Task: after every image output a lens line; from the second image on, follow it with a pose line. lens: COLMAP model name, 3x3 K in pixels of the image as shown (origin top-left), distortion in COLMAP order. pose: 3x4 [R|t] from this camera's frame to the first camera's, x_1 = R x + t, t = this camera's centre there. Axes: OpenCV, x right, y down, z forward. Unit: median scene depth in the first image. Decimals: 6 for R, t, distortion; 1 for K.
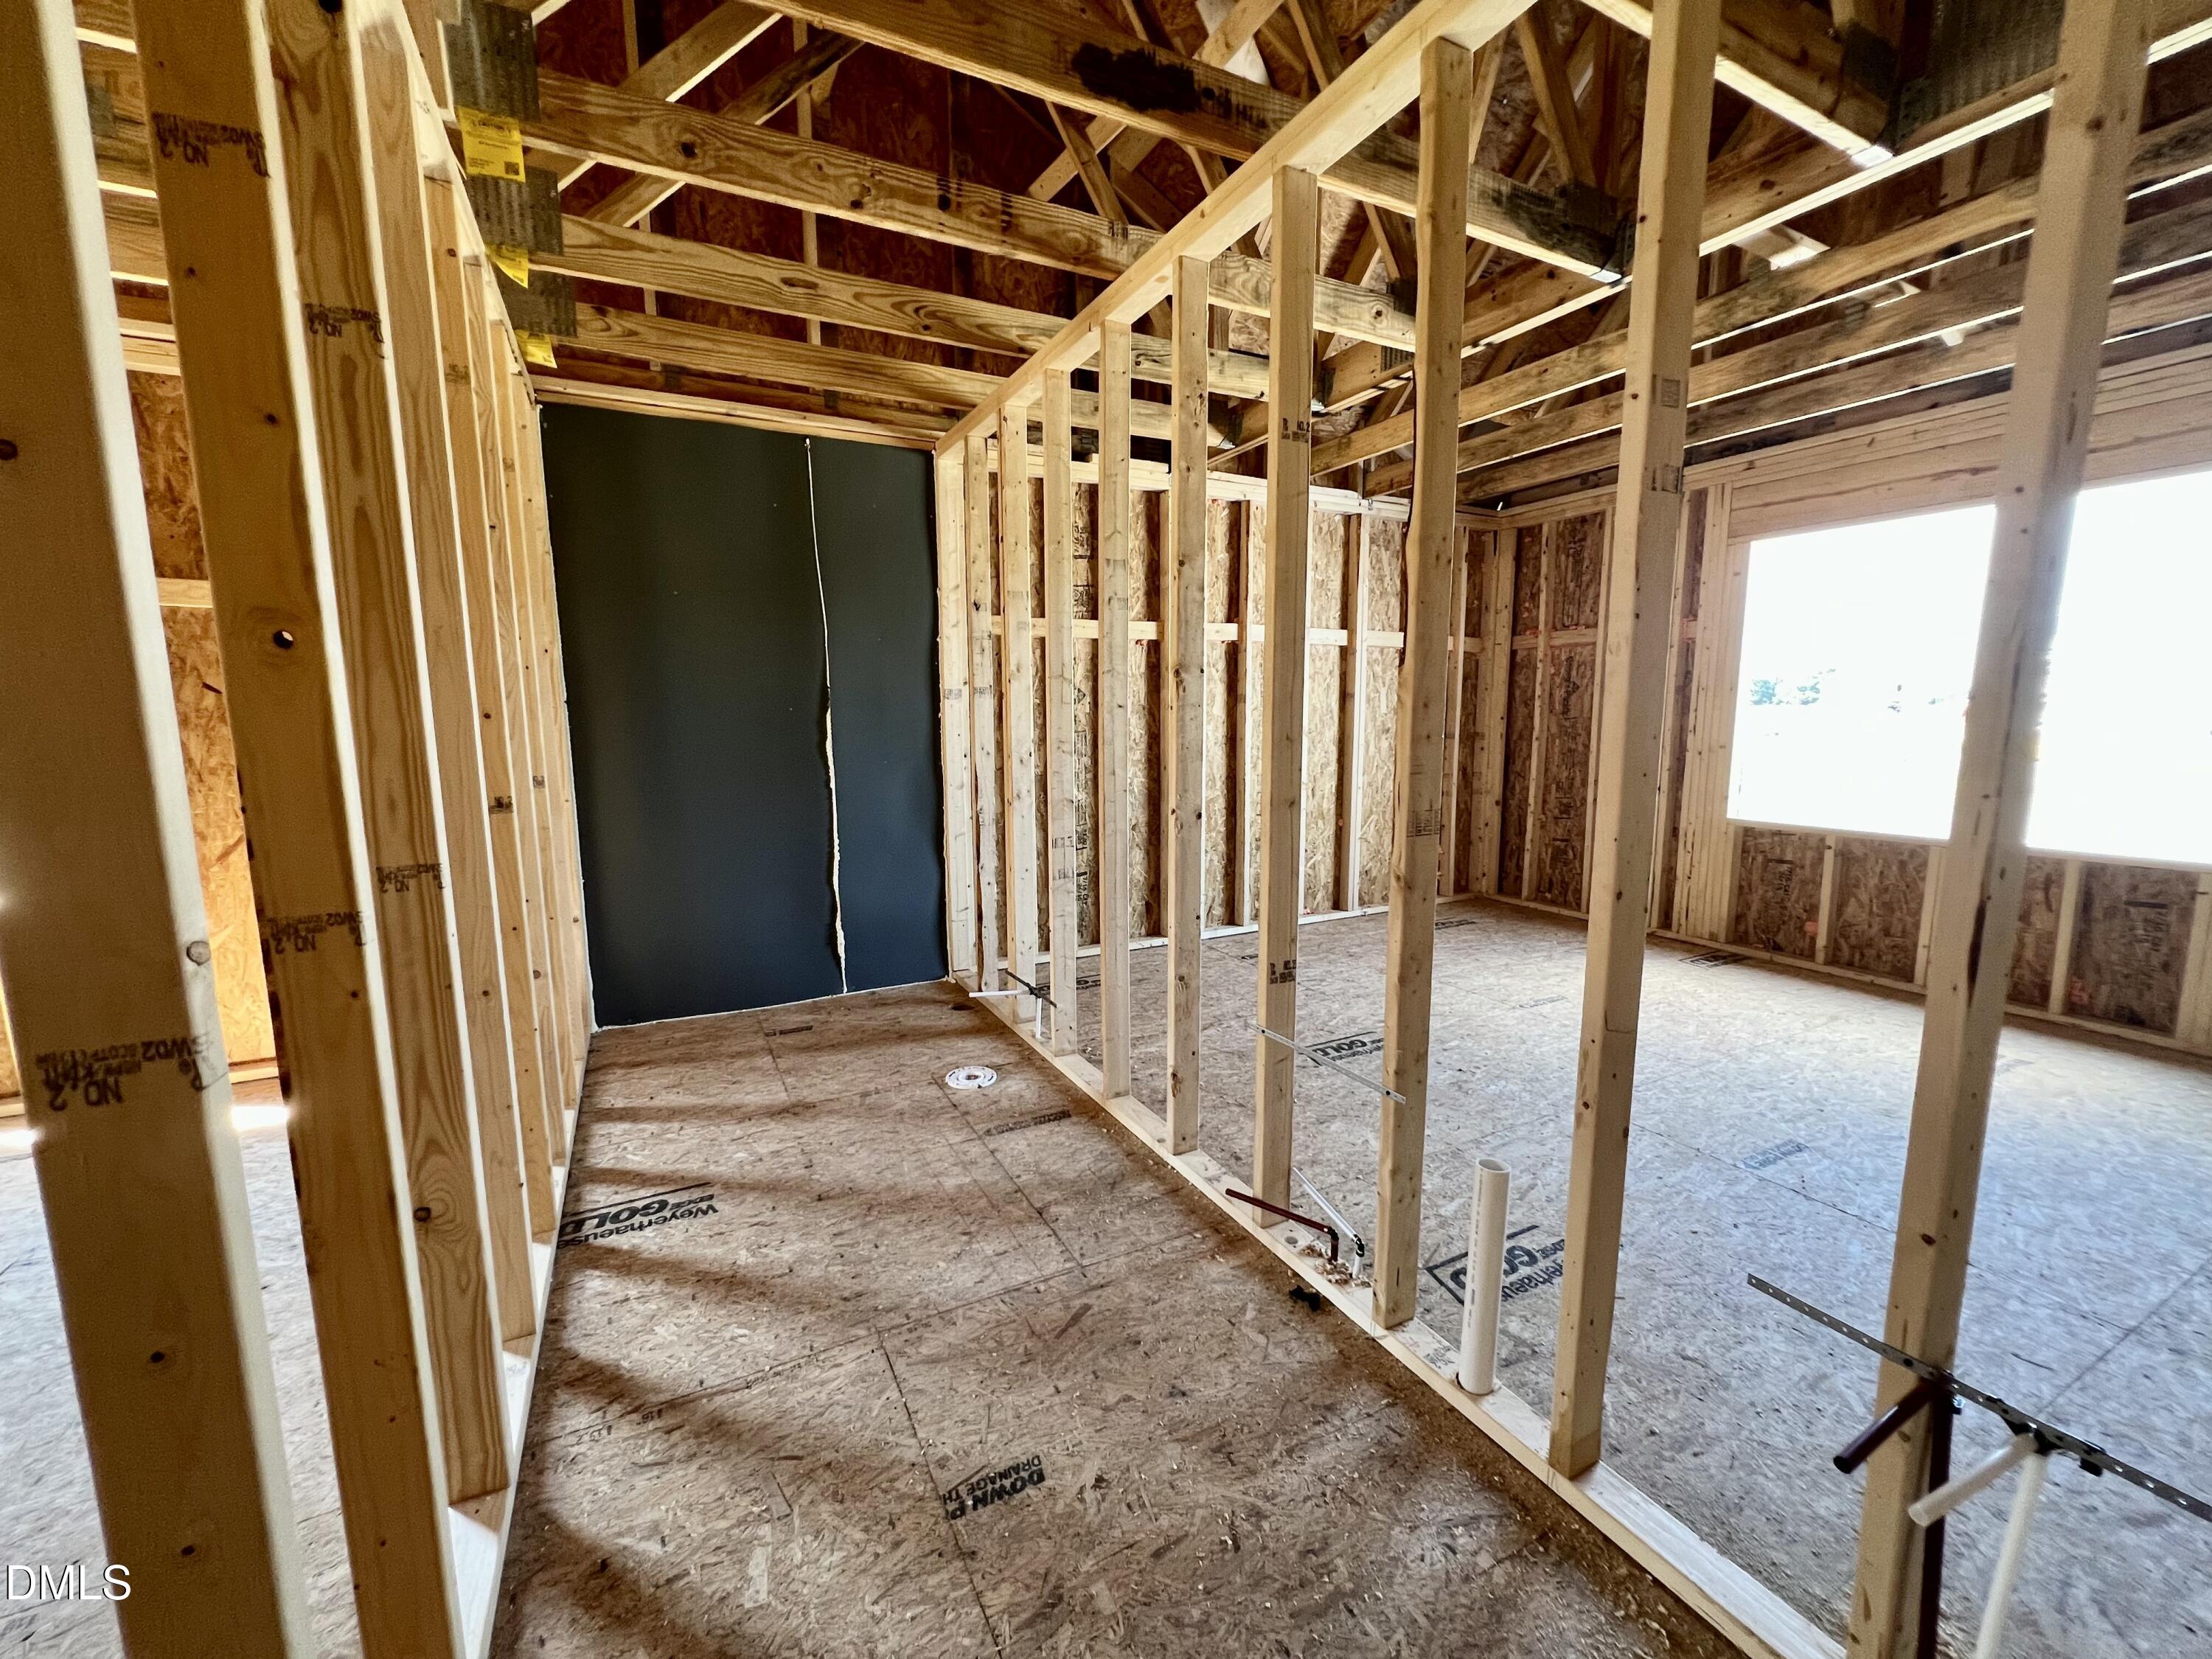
lens RADIAL K [[885.4, 0, 1110.7], [0, 885.4, 834.9], [0, 0, 1]] dist [-0.002274, 0.001178]
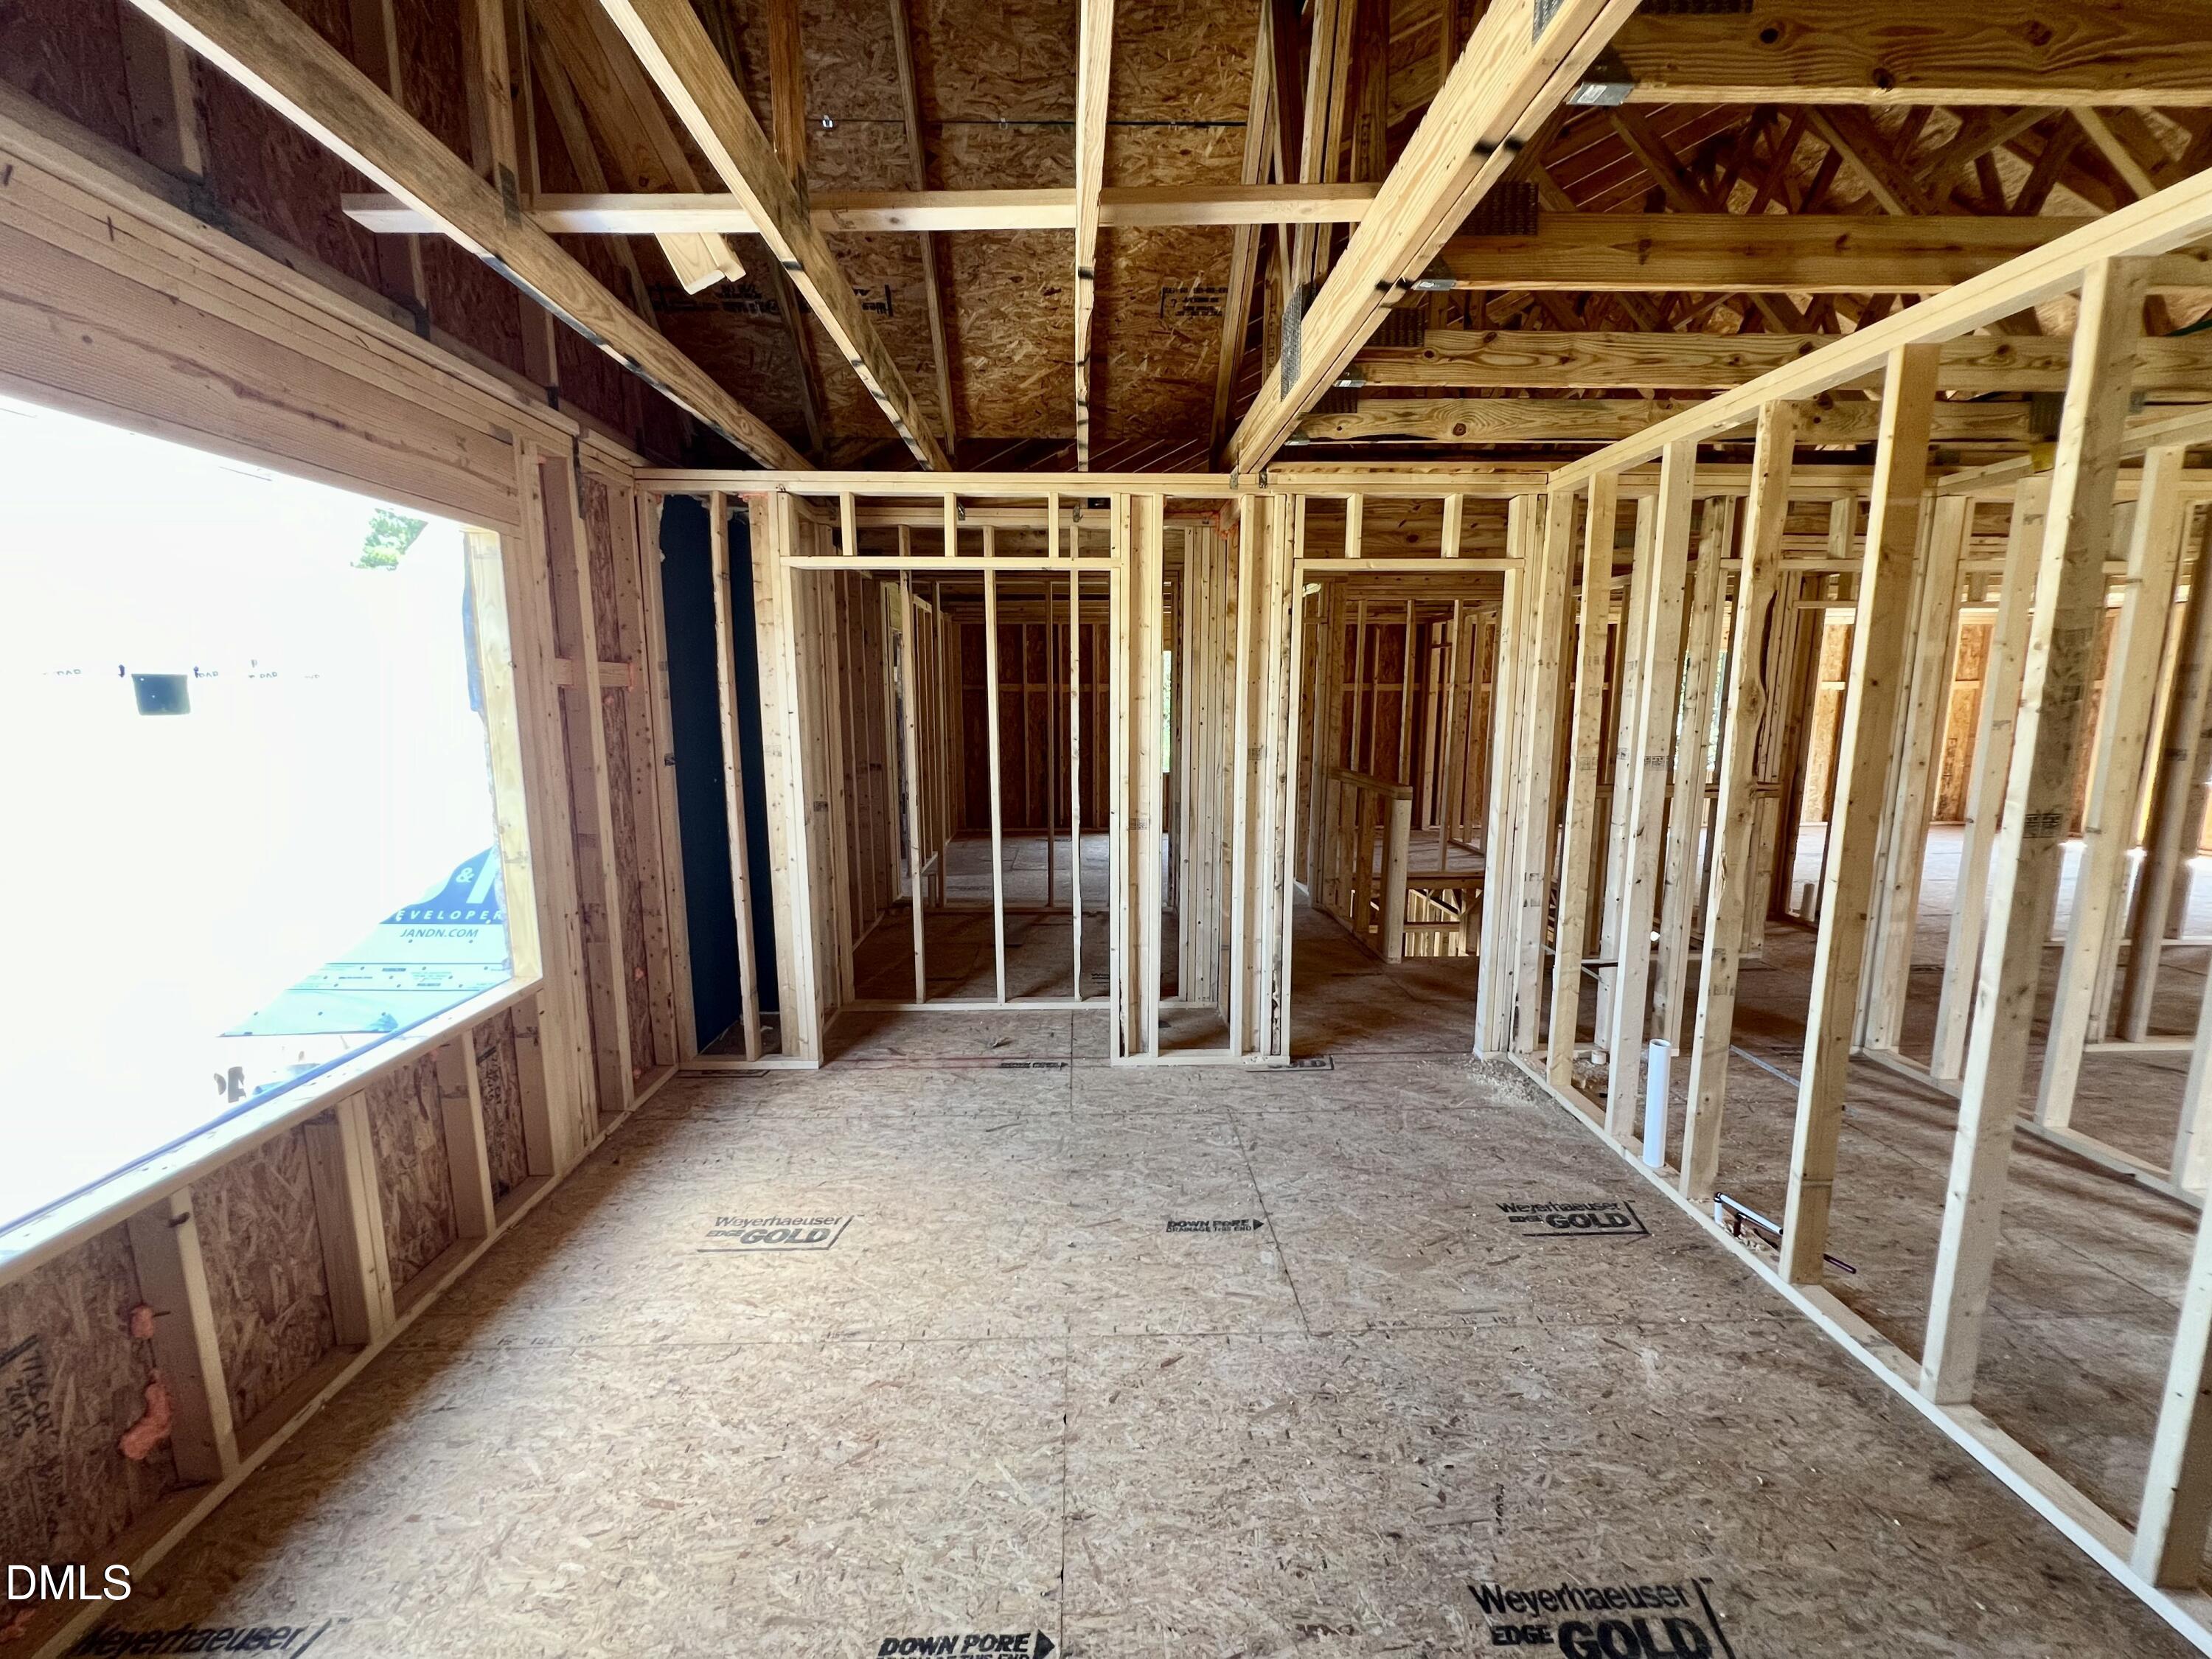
lens RADIAL K [[885.4, 0, 1108.4], [0, 885.4, 831.2], [0, 0, 1]] dist [-0.002274, 0.001178]
pose [[-0.900289, -0.057476, 0.431481, 0.237140], [0.069697, 0.959422, 0.273224, -0.212166], [-0.429676, 0.276054, -0.859752, 0.997221]]
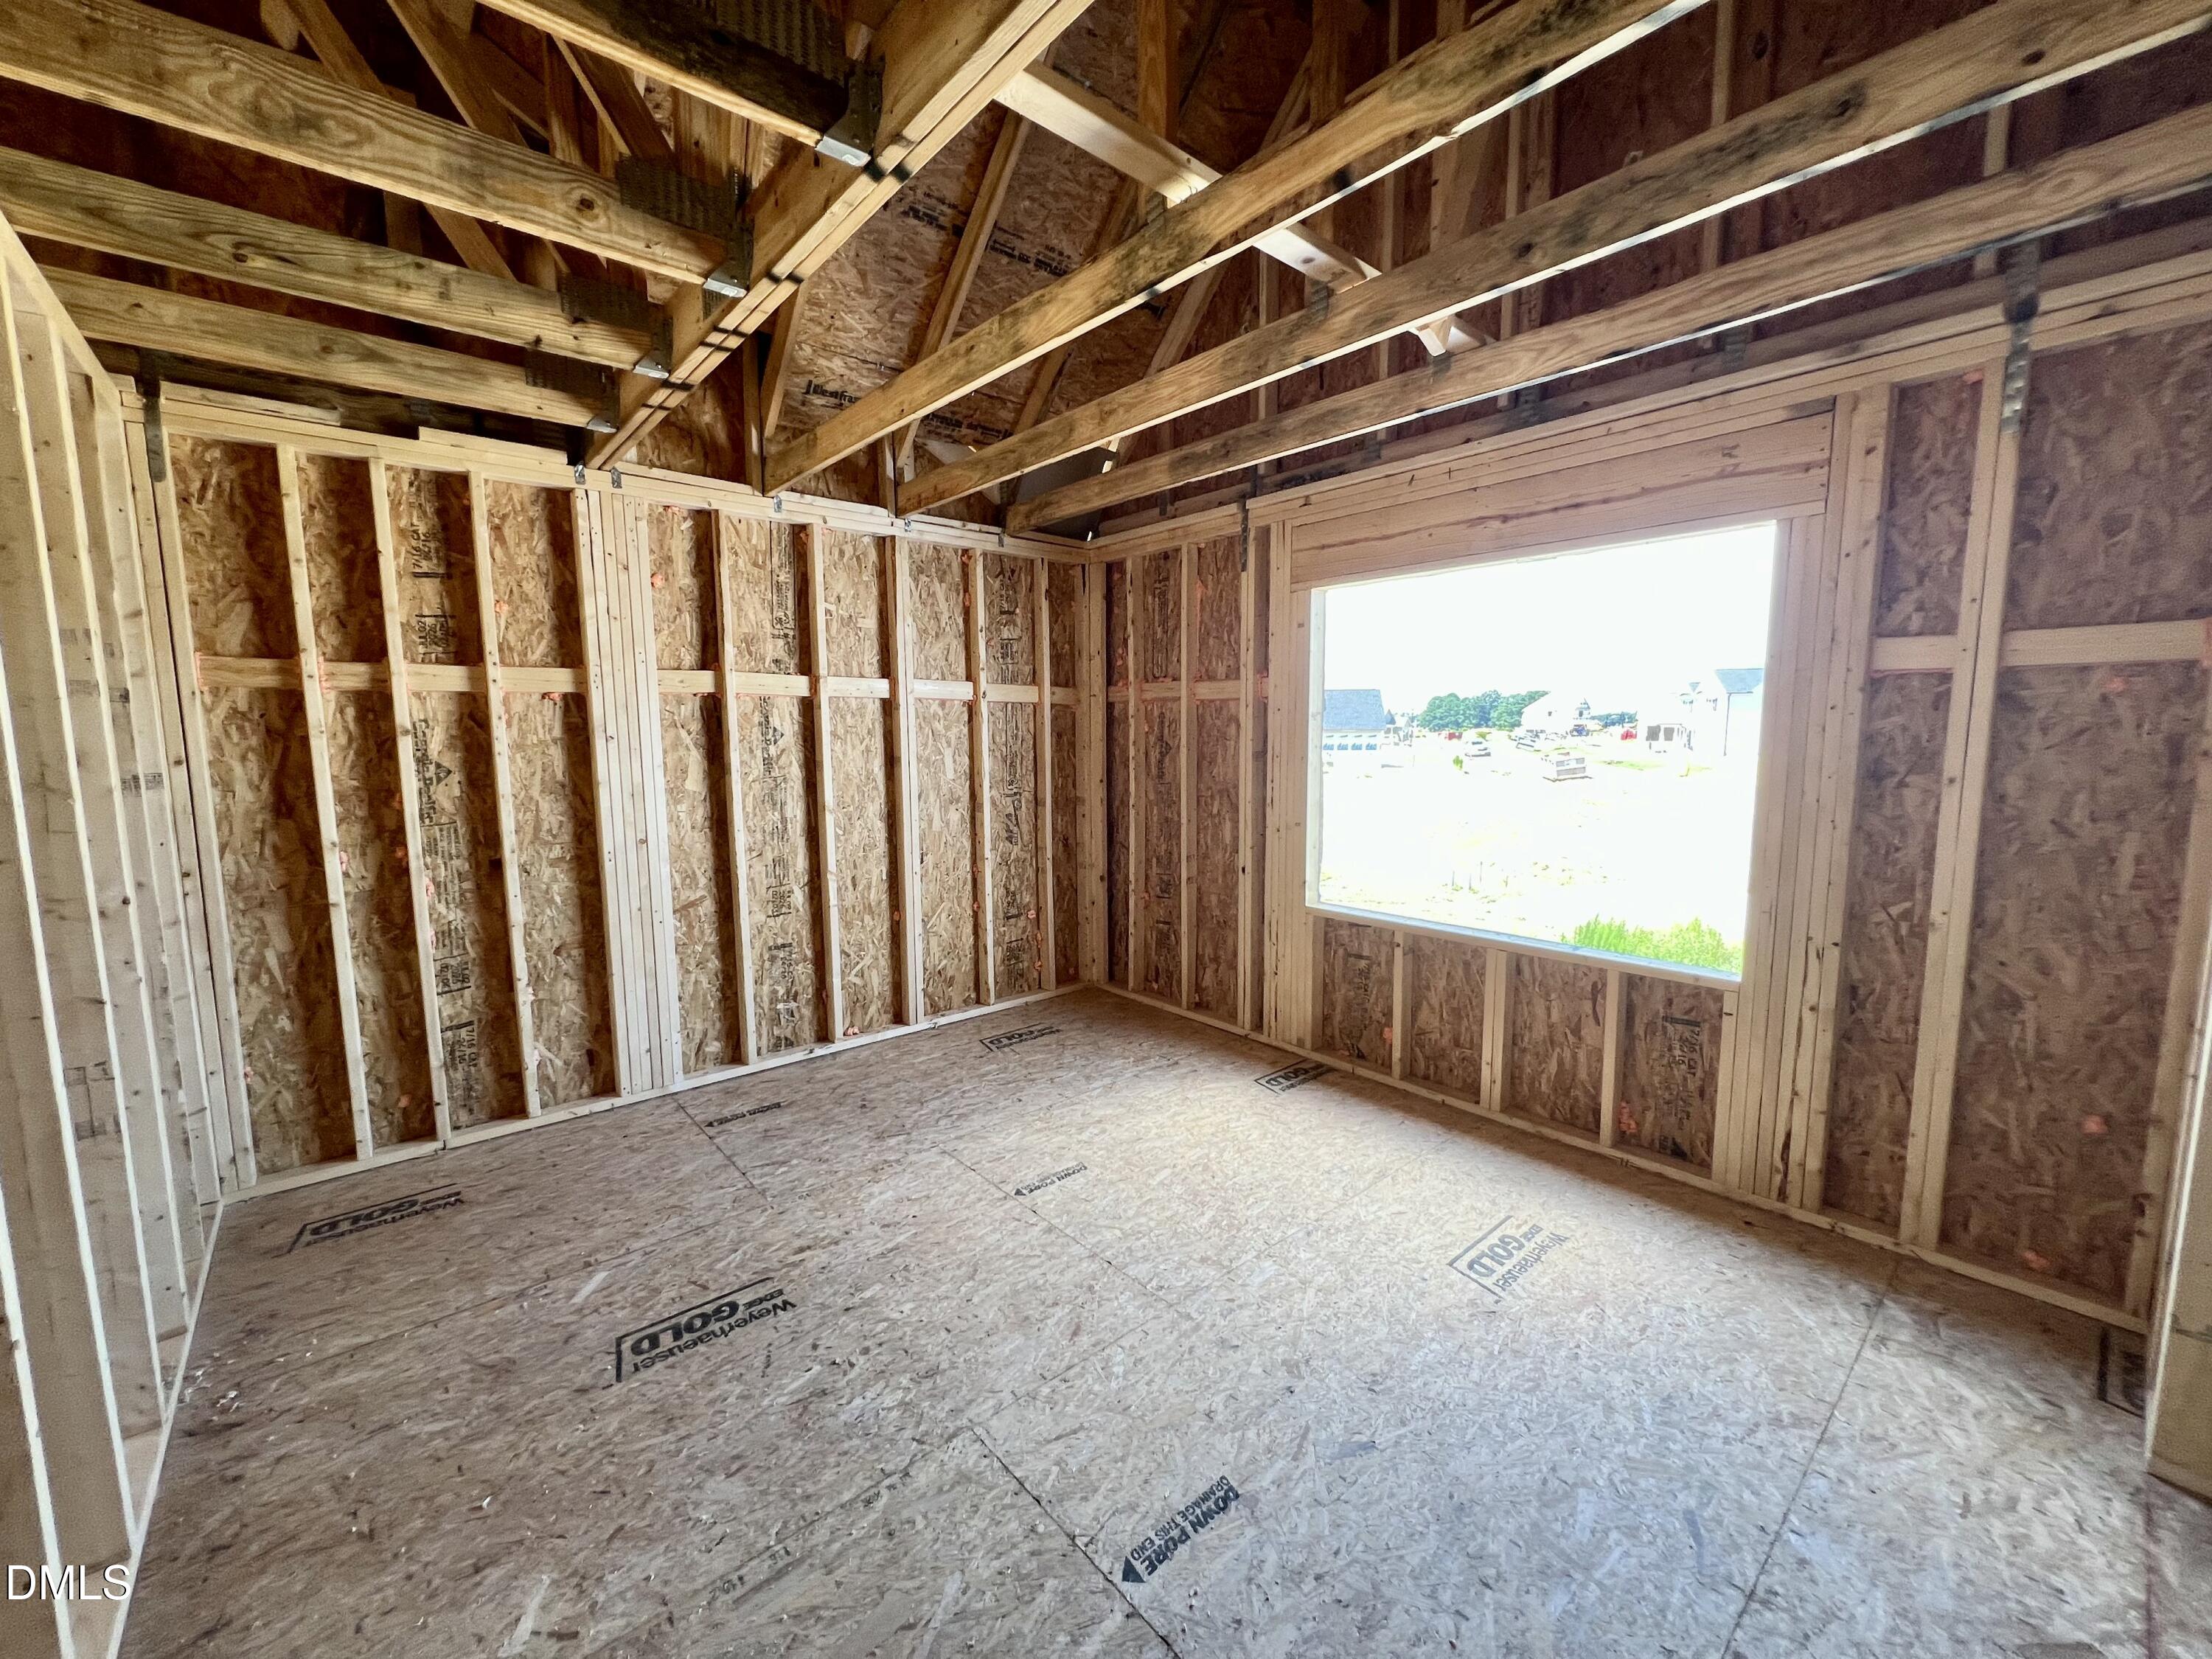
lens RADIAL K [[885.4, 0, 1106.8], [0, 885.4, 836.9], [0, 0, 1]] dist [-0.002274, 0.001178]
pose [[0.973199, -0.026570, 0.228424, 0.305368], [0.031560, 0.999336, -0.018219, -0.075422], [-0.227789, 0.024940, 0.973391, 0.197891]]
